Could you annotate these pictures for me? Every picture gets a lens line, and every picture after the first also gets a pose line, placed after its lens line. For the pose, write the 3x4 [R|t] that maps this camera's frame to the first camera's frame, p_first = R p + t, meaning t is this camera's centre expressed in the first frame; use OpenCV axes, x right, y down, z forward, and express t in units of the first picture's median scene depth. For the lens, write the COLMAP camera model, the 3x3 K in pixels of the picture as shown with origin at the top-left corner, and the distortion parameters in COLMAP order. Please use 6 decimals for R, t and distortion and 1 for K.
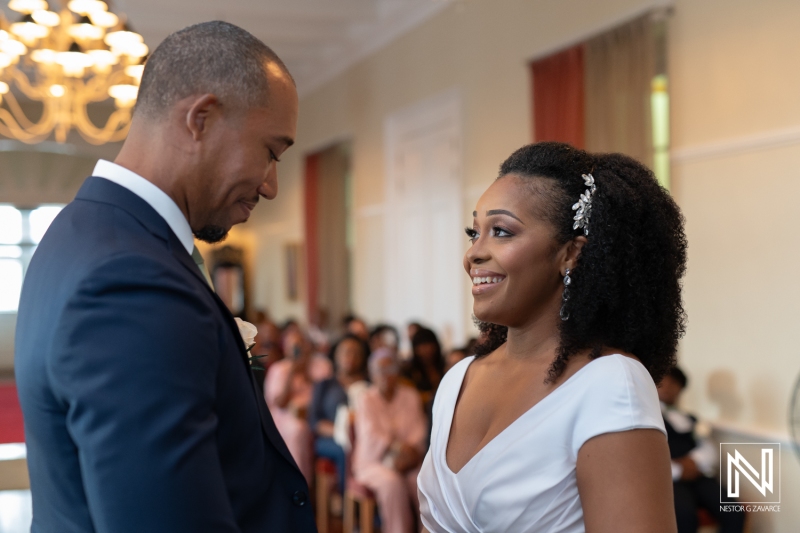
lens RADIAL K [[1210.1, 0, 402.7], [0, 1210.1, 269.9], [0, 0, 1]] dist [0.270417, 0.000000]
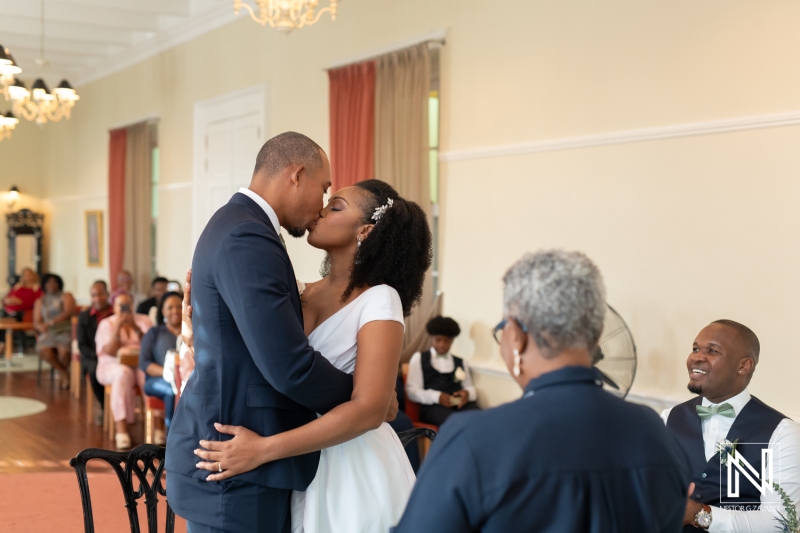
lens RADIAL K [[1210.1, 0, 400.2], [0, 1210.1, 266.6], [0, 0, 1]] dist [0.270417, 0.000000]
pose [[0.981492, 0.028736, 0.189334, -0.051650], [-0.031733, 0.999414, 0.012816, 0.005009], [-0.188855, -0.018587, 0.981829, -0.201468]]
